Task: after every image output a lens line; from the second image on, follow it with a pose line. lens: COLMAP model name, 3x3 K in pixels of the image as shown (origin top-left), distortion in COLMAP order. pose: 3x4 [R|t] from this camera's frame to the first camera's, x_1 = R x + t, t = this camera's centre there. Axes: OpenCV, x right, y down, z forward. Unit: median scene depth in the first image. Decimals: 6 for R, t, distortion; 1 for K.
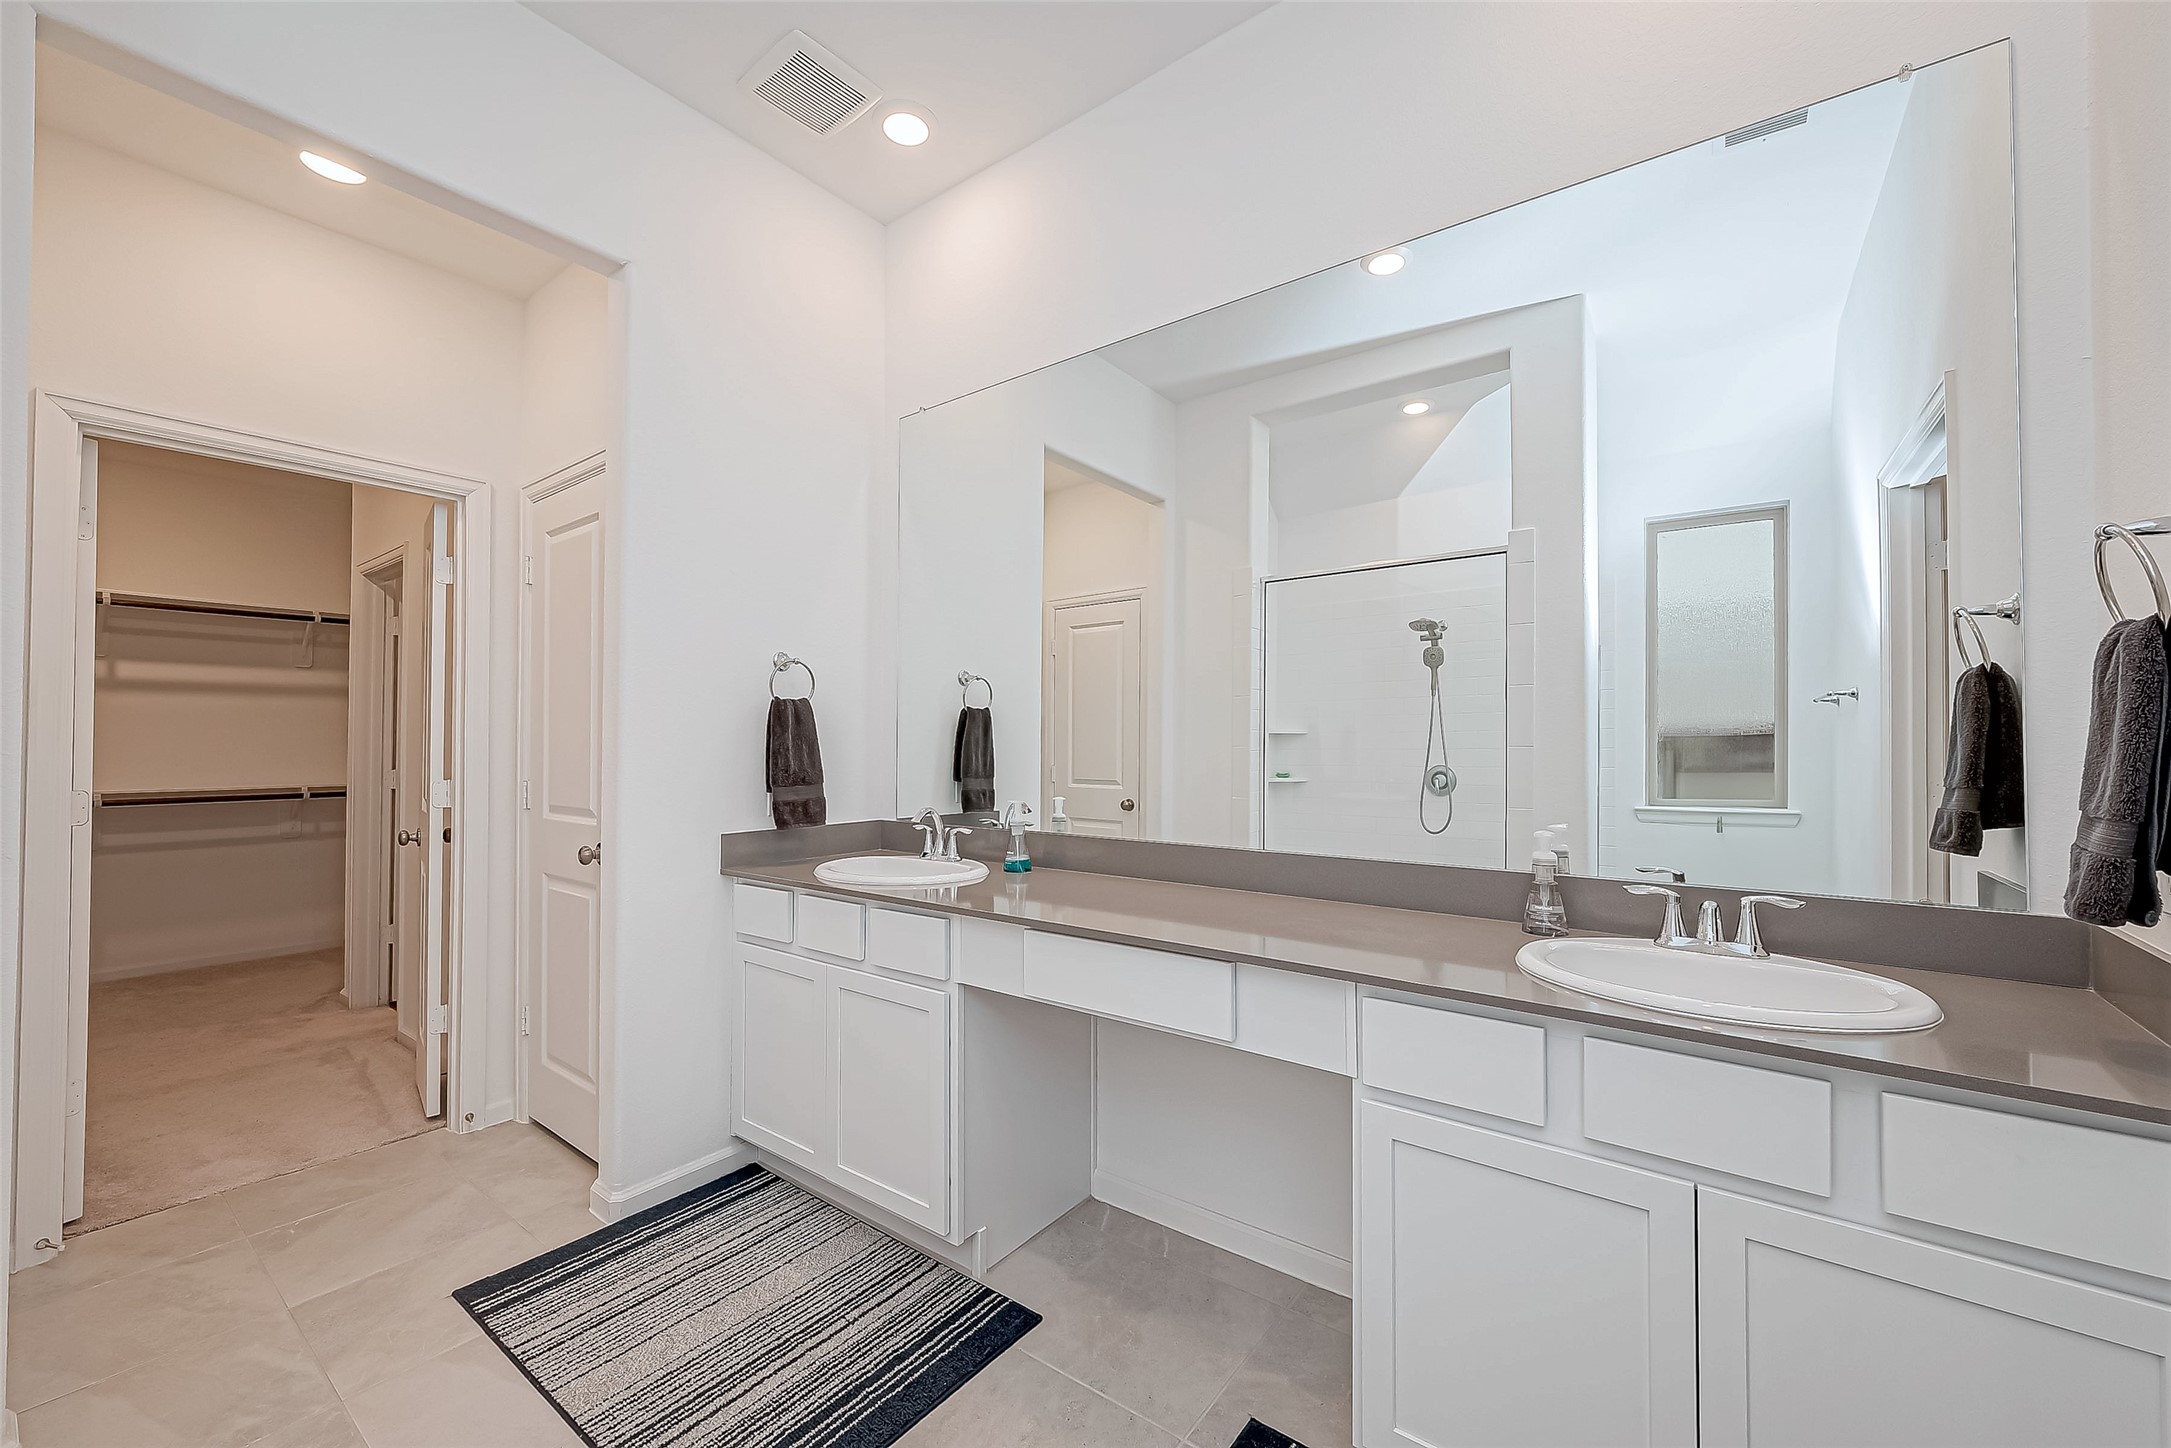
lens RADIAL K [[857.2, 0, 1083.8], [0, 857.2, 722.8], [0, 0, 1]] dist [0.002713, 0.000311]
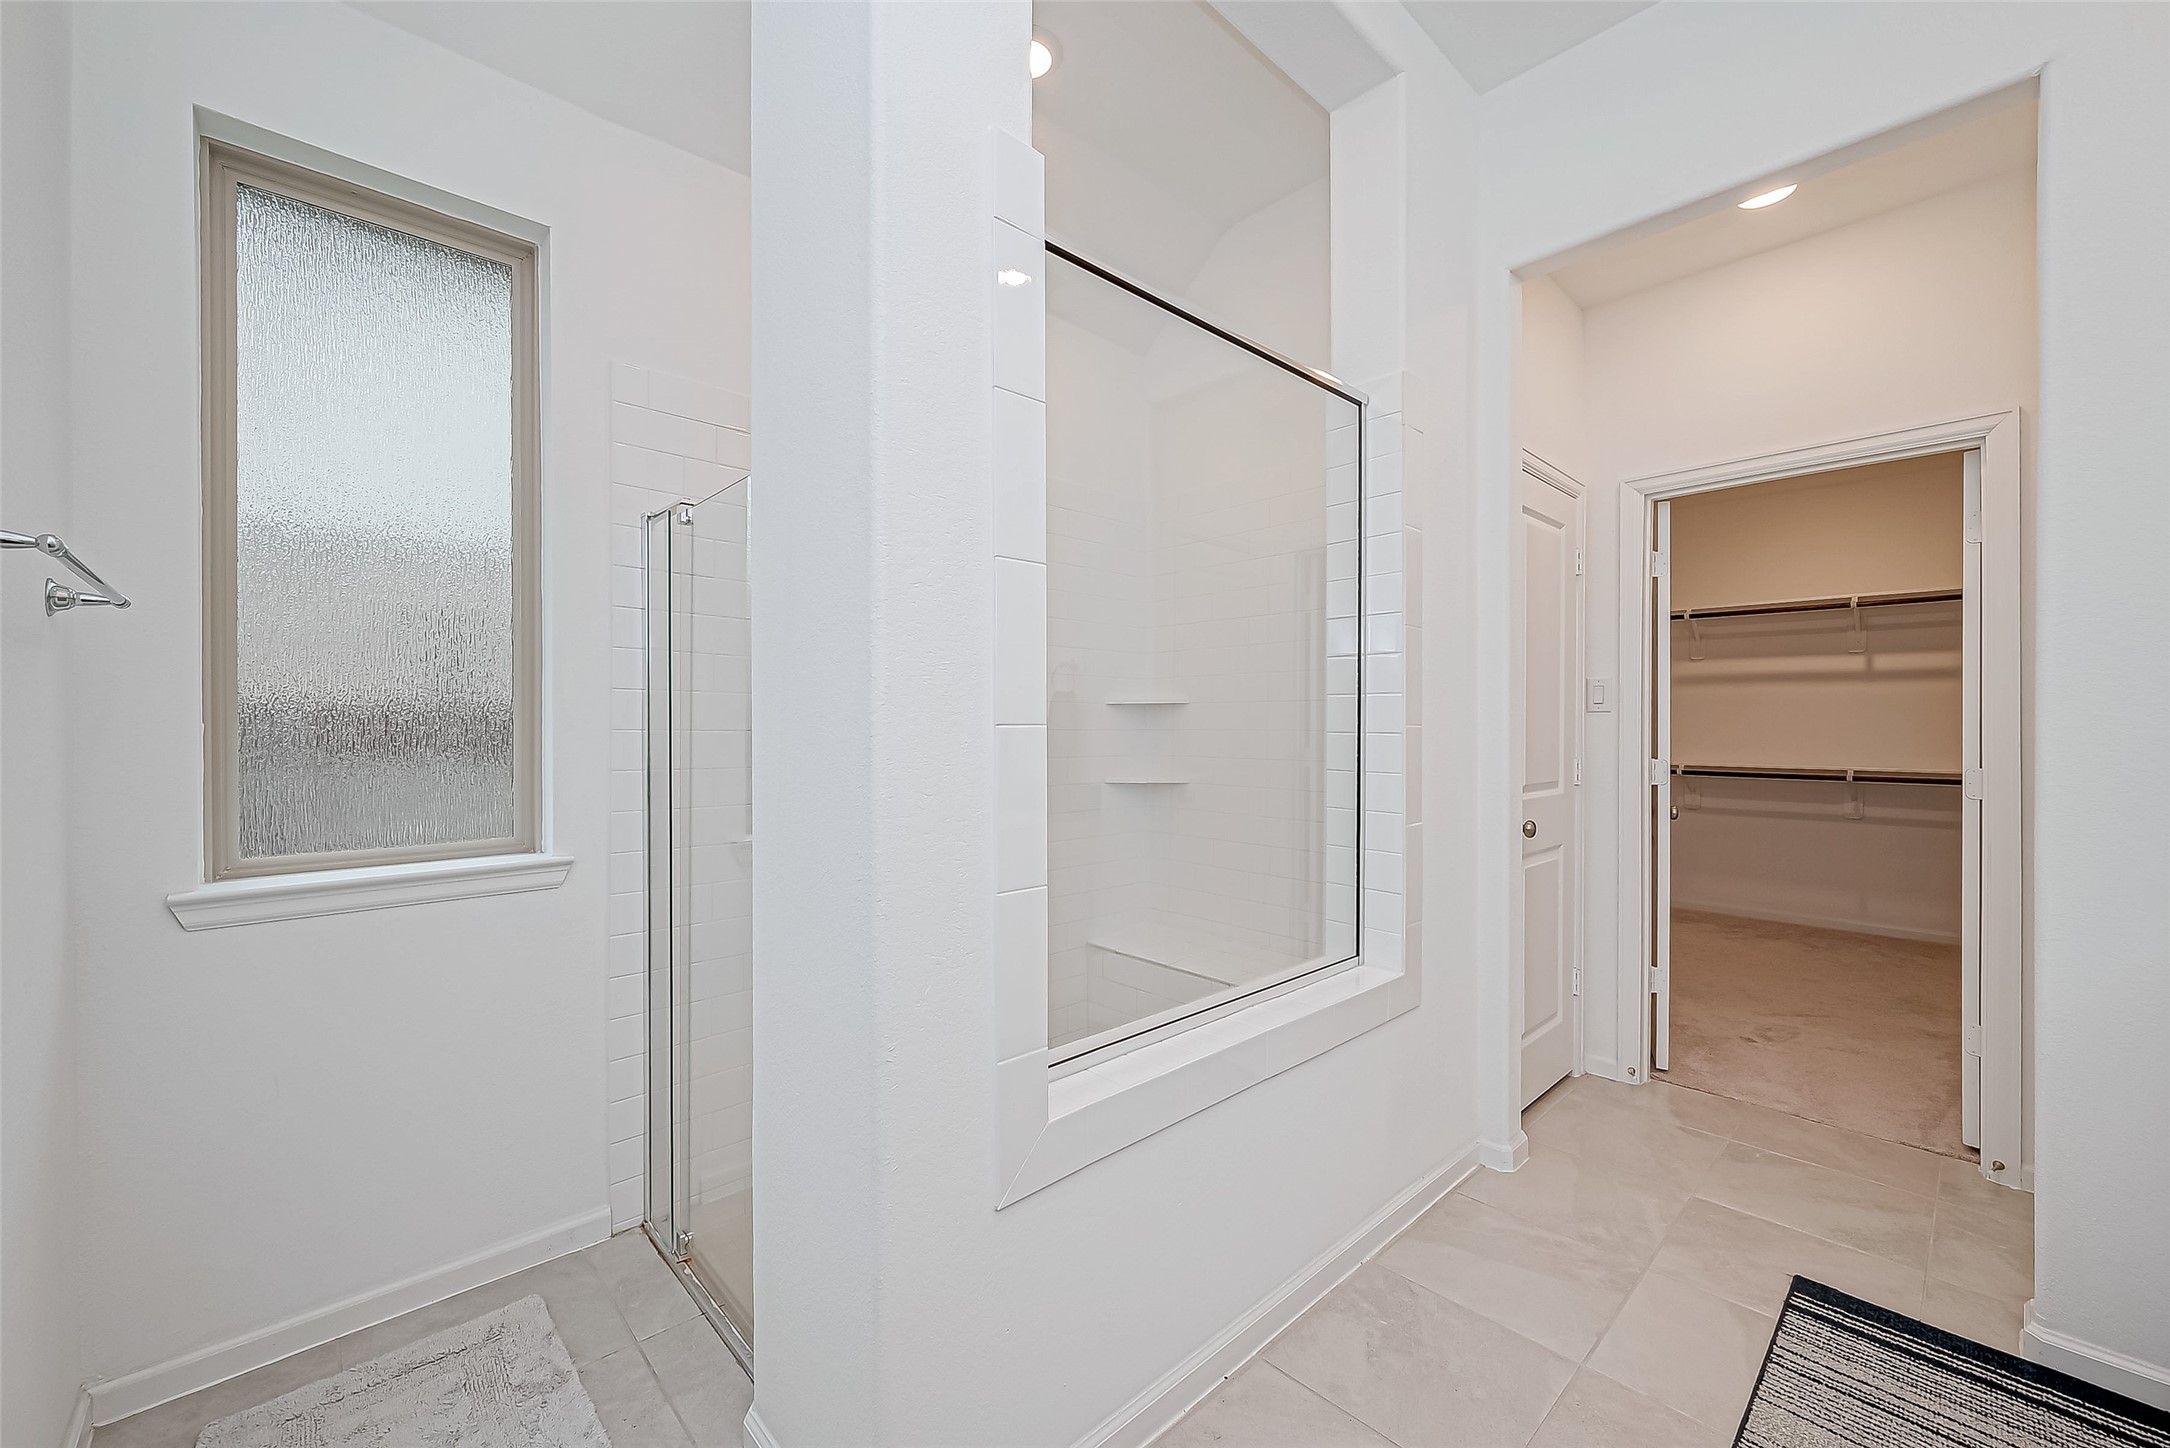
lens RADIAL K [[856.8, 0, 1083.2], [0, 856.8, 728.5], [0, 0, 1]] dist [0.002713, 0.000311]
pose [[-0.158415, 0.008370, -0.987337, 0.338317], [0.019557, 0.999794, 0.005337, 0.002249], [0.987179, -0.018464, -0.158546, 0.307980]]
